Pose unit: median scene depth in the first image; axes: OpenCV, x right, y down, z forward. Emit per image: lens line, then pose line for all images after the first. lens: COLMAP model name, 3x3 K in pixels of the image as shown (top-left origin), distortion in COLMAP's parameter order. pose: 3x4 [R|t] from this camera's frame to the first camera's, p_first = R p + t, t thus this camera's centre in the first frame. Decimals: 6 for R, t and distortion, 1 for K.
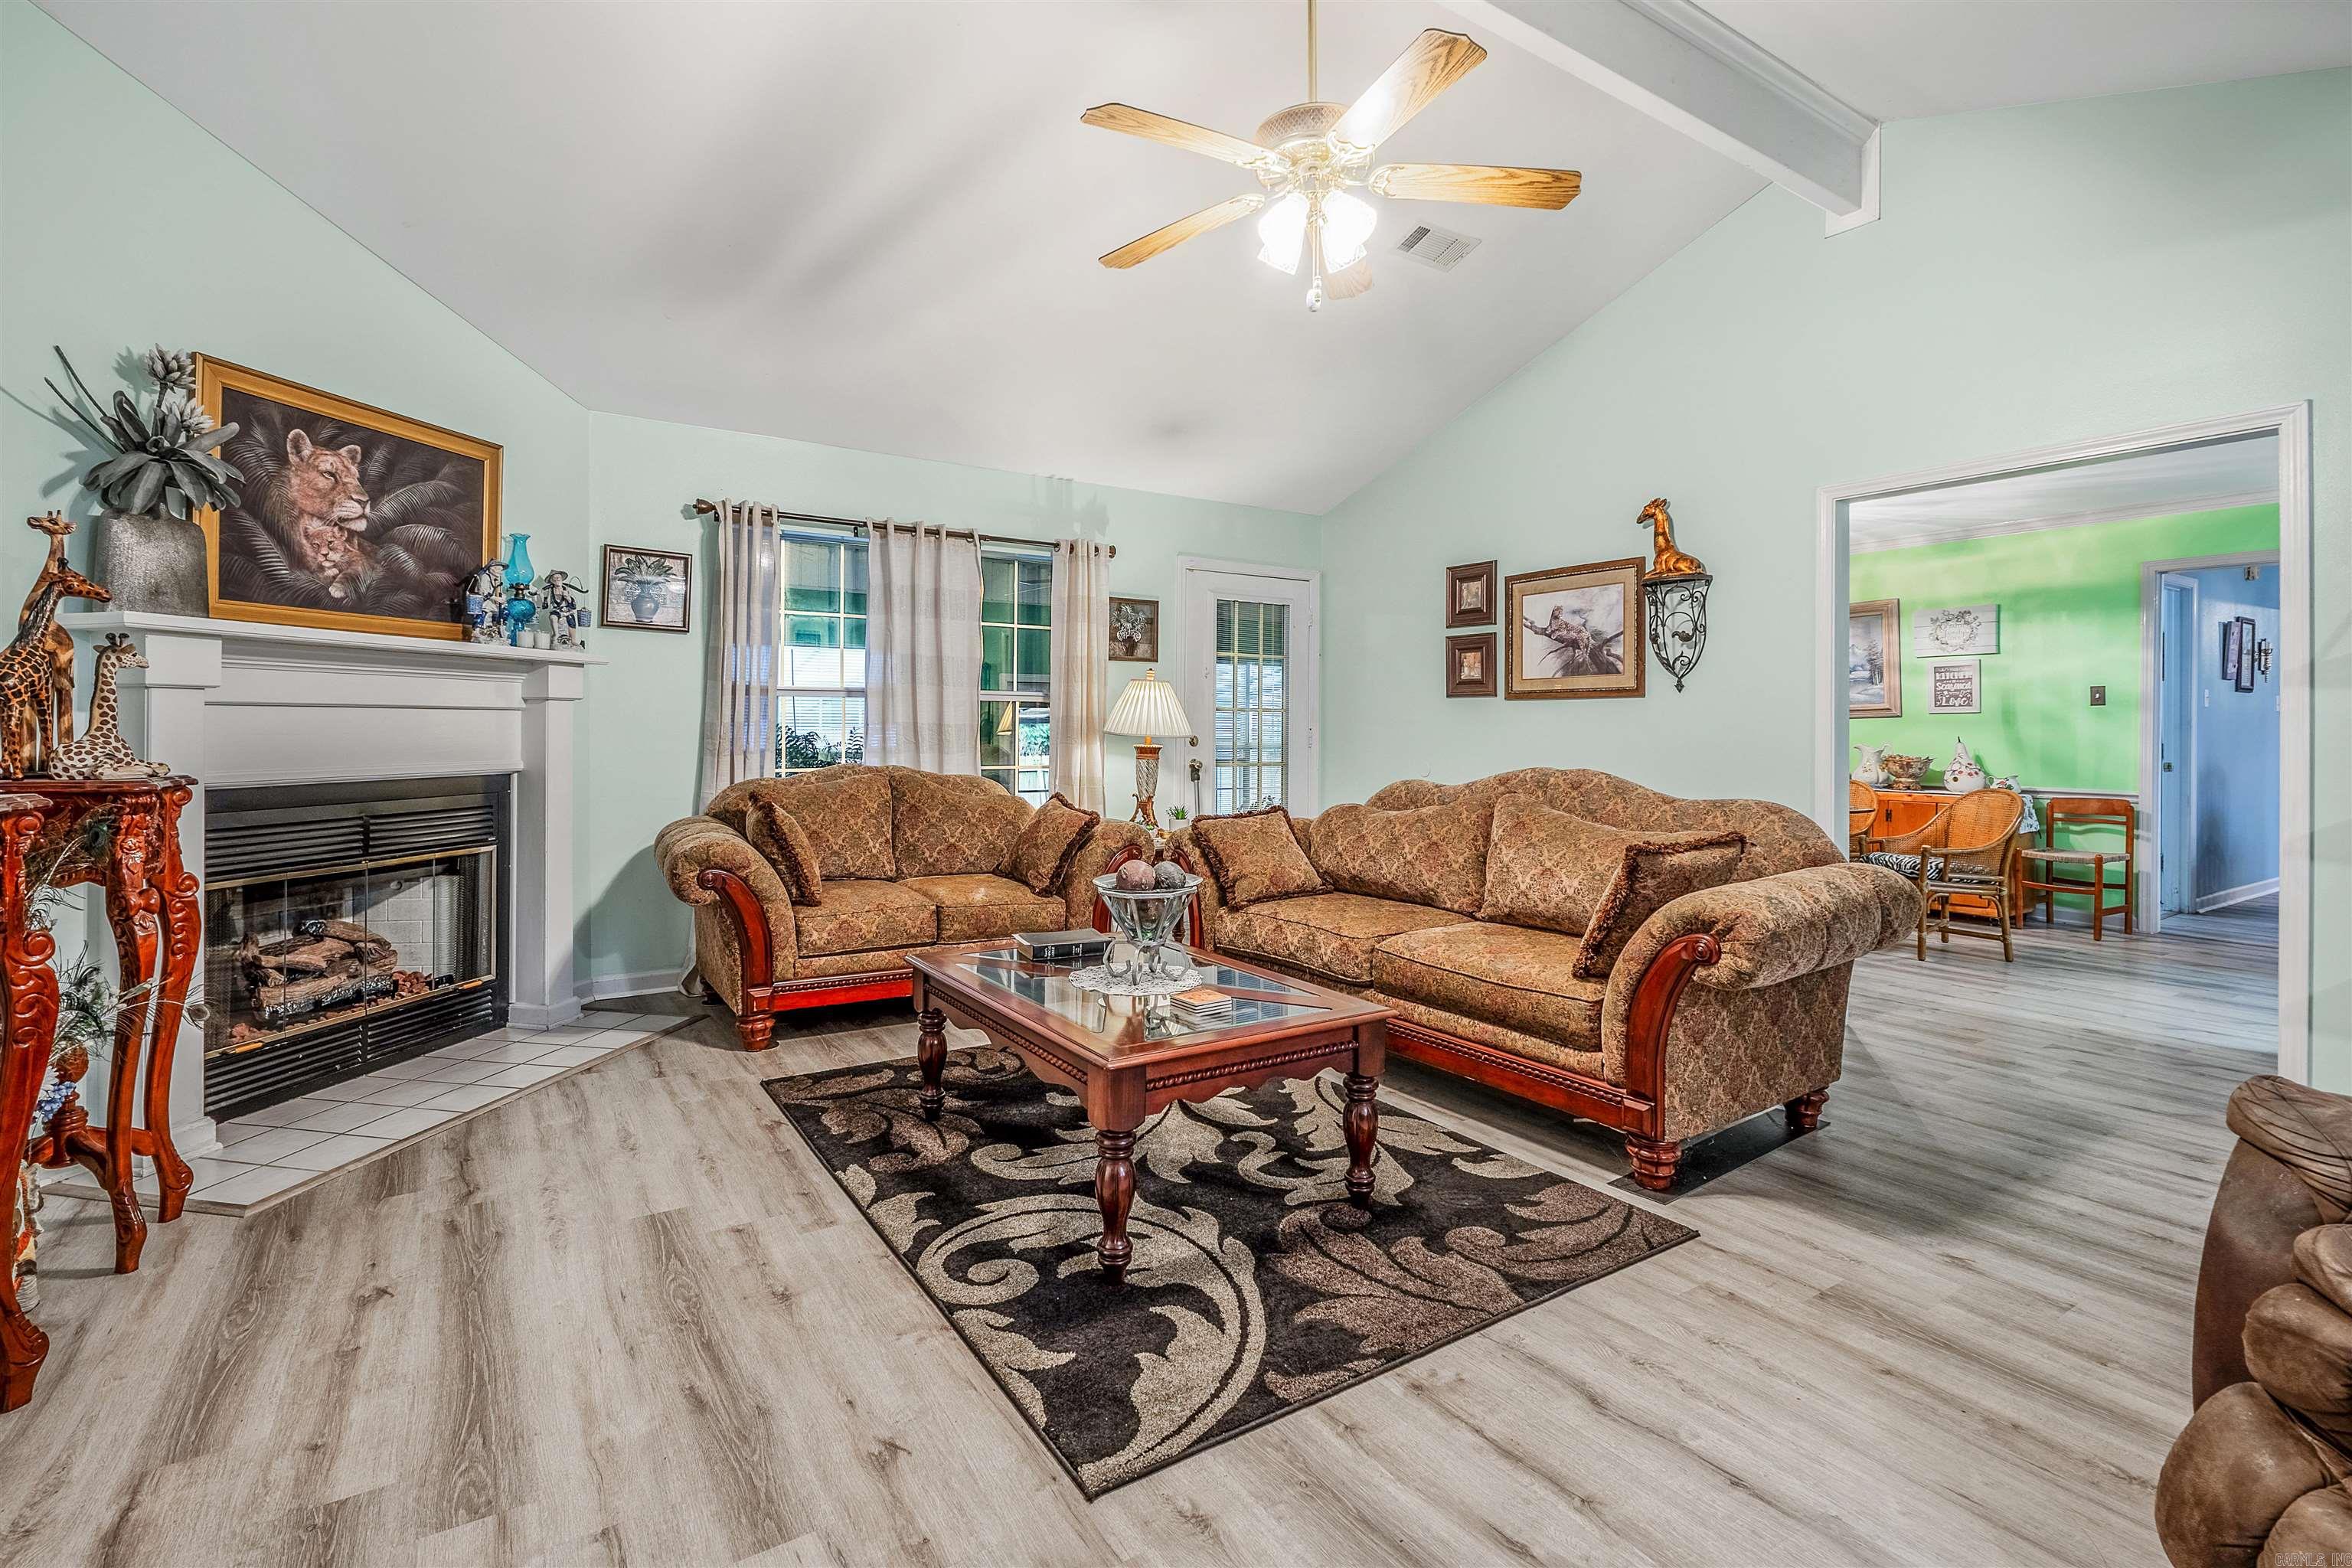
lens RADIAL K [[1068.2, 0, 1174.0], [0, 1068.2, 730.3], [0, 0, 1]] dist [-0.010152, -0.000323]
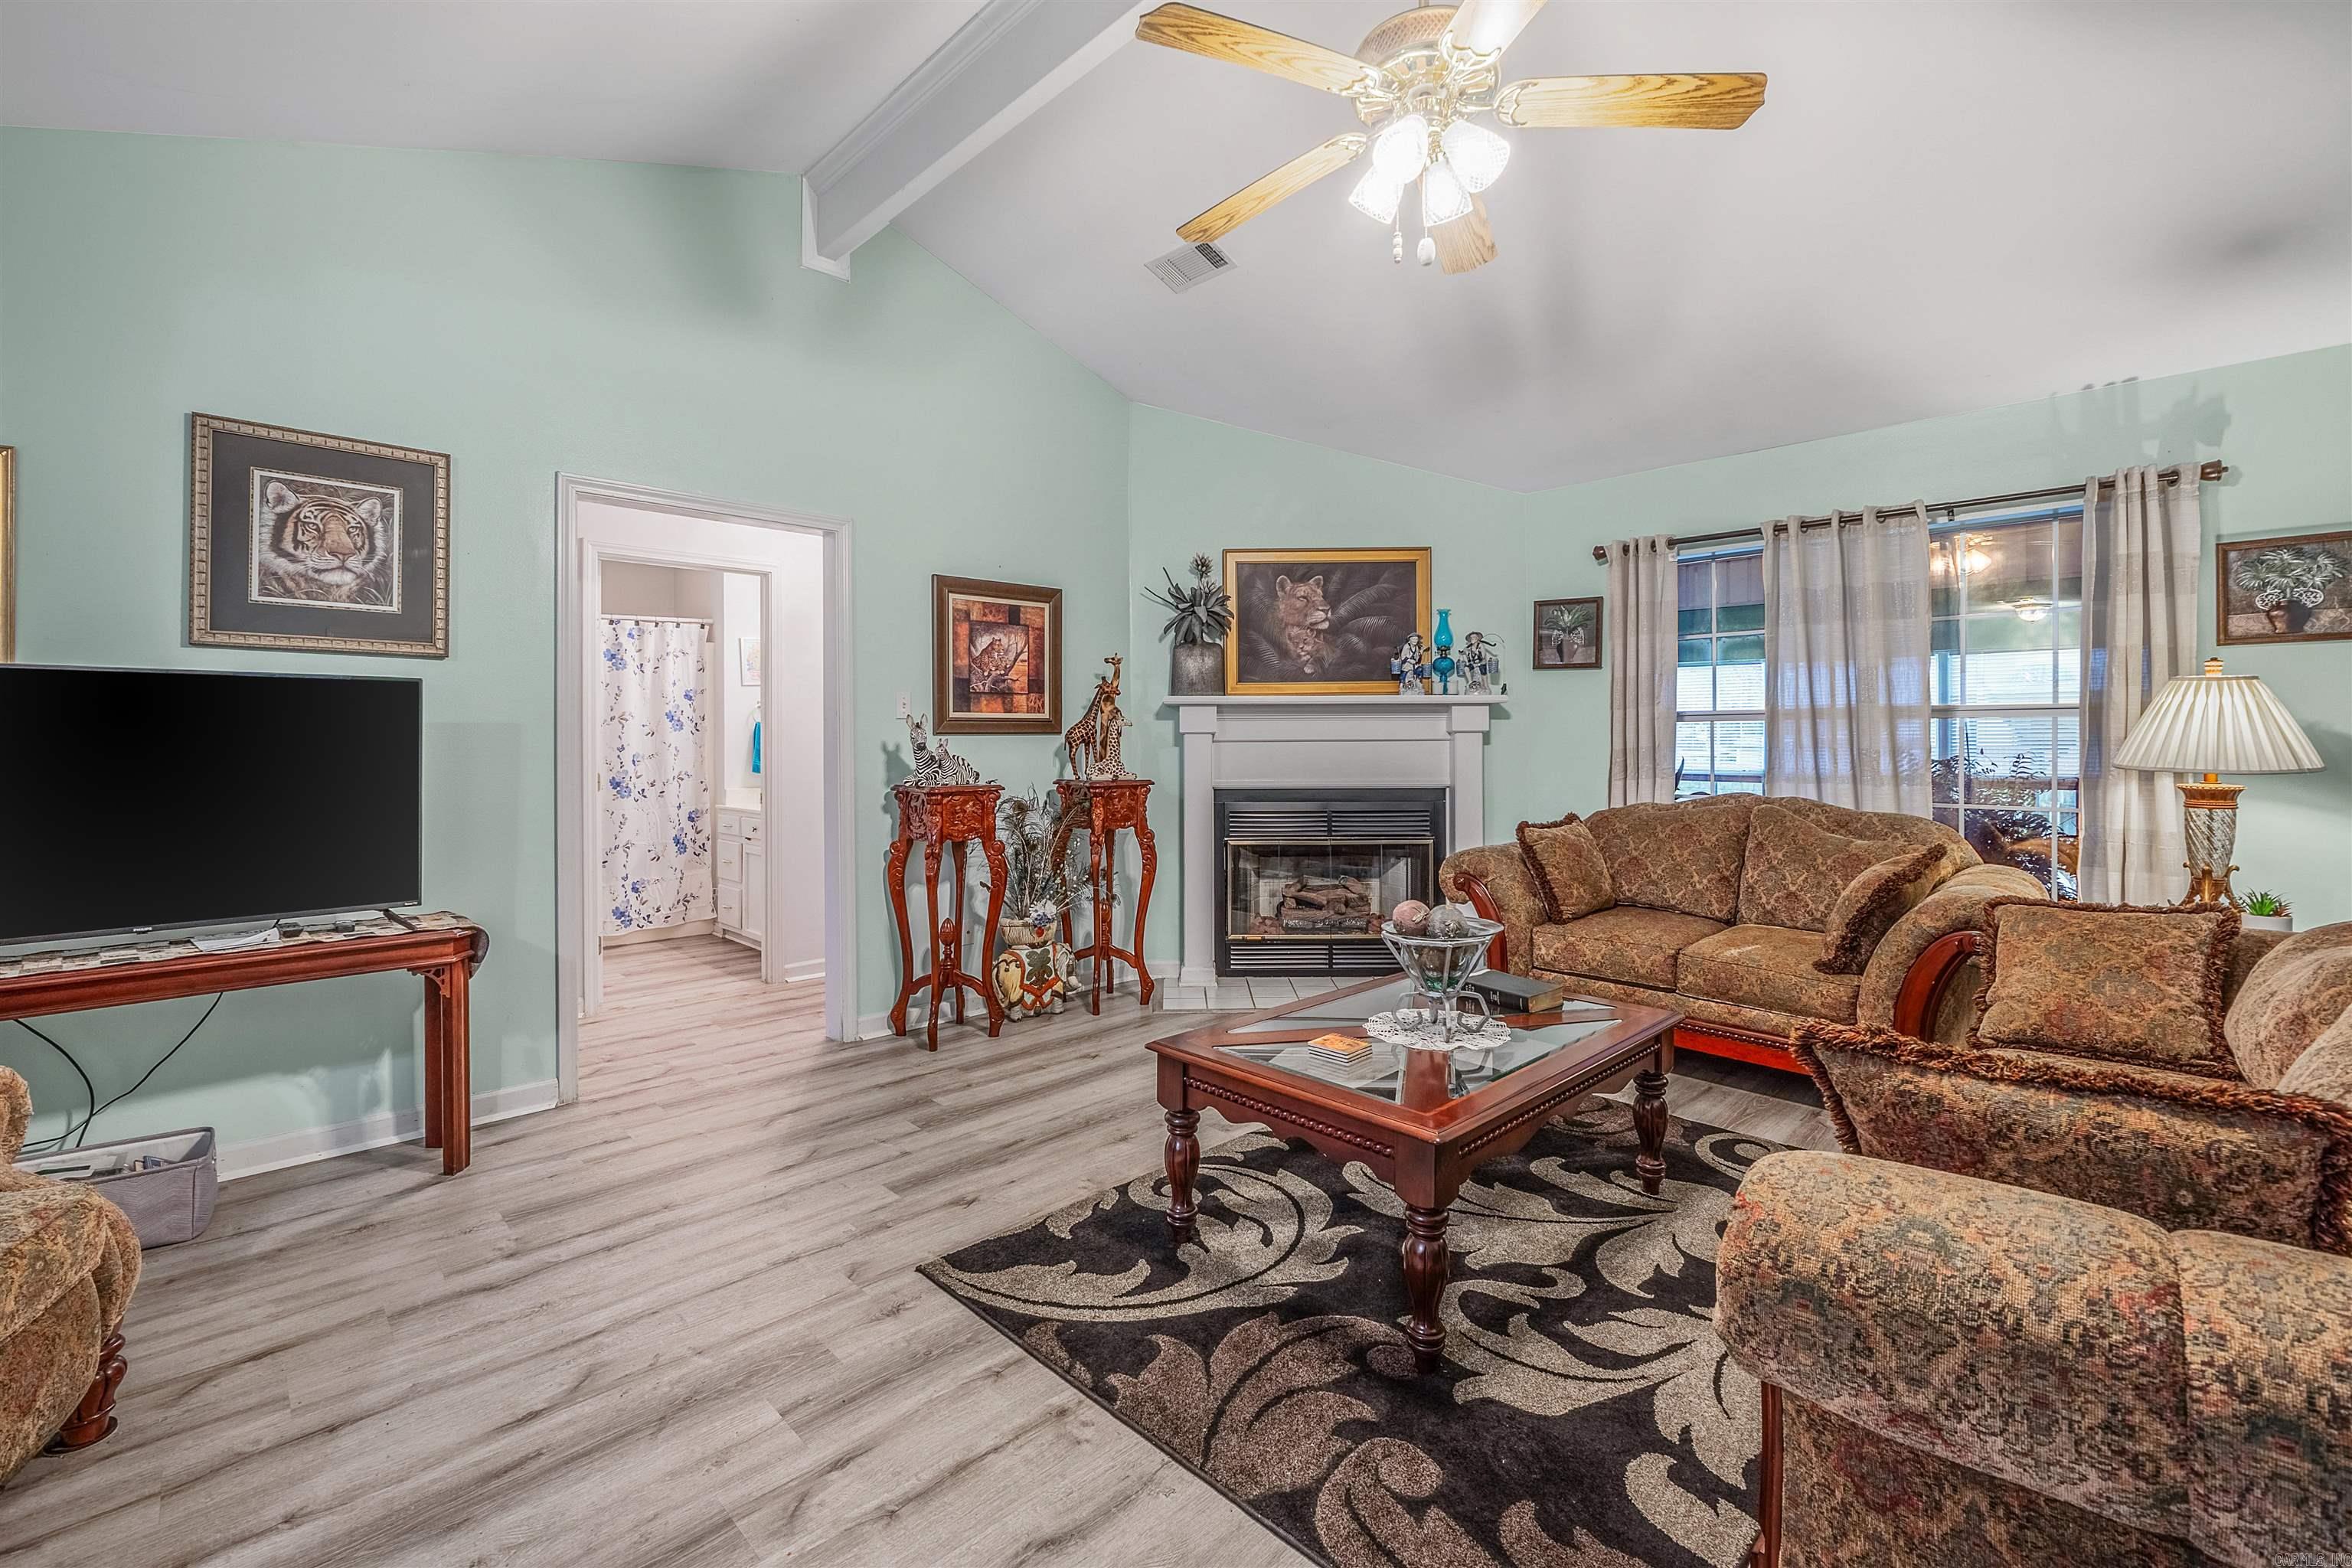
lens RADIAL K [[1000.7, 0, 1174.4], [0, 1000.7, 738.1], [0, 0, 1]] dist [-0.008941, -0.000182]
pose [[0.196459, -0.008830, -0.980472, 0.713895], [0.000975, 0.999961, -0.008810, -0.014738], [0.980512, 0.000774, 0.196460, 0.546074]]
